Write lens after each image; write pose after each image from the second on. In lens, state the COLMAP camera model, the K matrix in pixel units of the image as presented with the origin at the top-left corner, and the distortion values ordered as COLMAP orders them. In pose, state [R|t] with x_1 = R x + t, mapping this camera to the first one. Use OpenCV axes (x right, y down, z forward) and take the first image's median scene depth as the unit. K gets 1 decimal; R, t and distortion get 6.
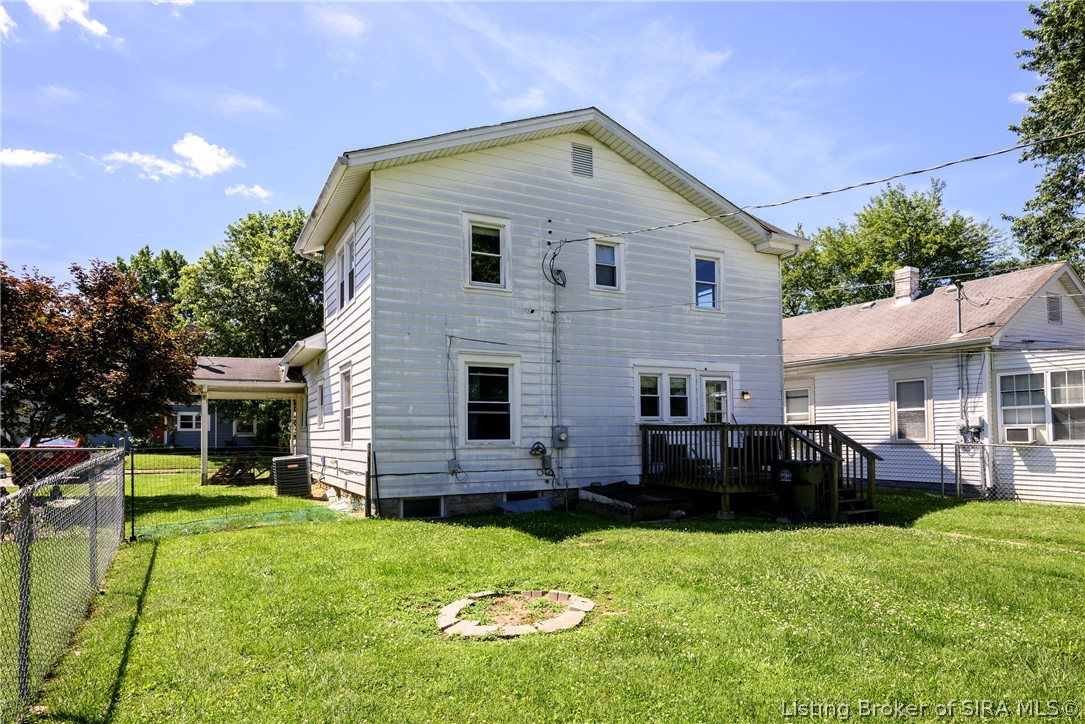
lens RADIAL K [[583.3, 0, 543.0], [0, 583.3, 416.6], [0, 0, 1]] dist [0.004270, 0.000446]
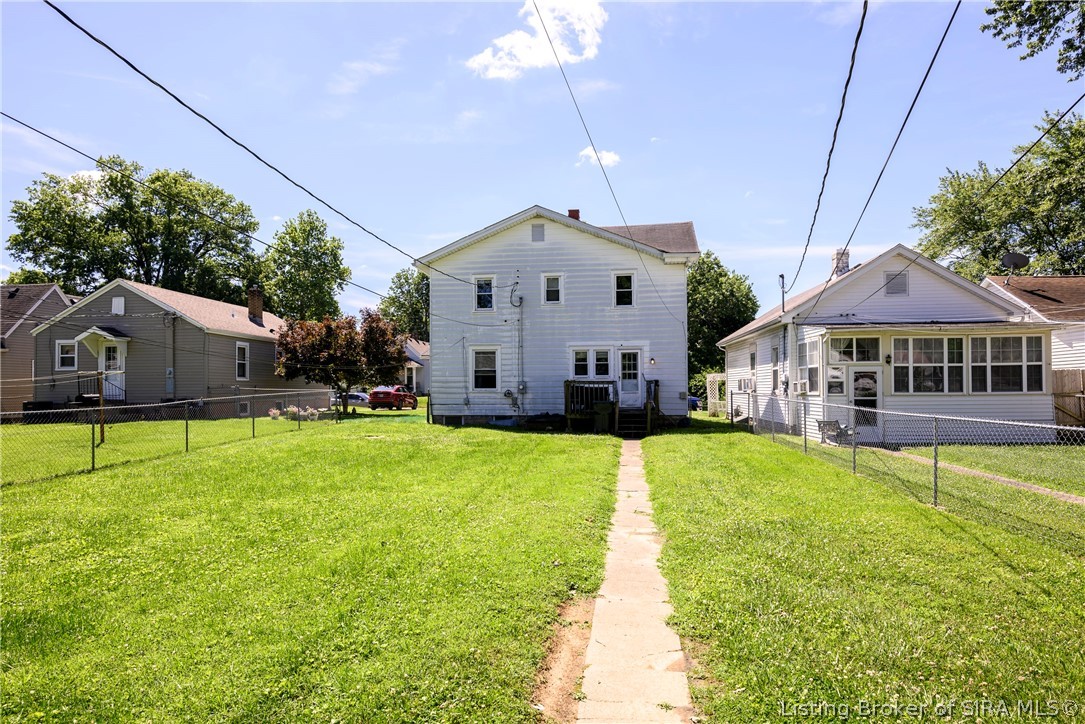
lens RADIAL K [[633.1, 0, 541.7], [0, 633.1, 367.3], [0, 0, 1]] dist [-0.004542, -0.000678]
pose [[0.815985, -0.009118, -0.578002, 1.212516], [0.015930, 0.999851, 0.006716, -0.040134], [0.577854, -0.014688, 0.816008, -0.590124]]
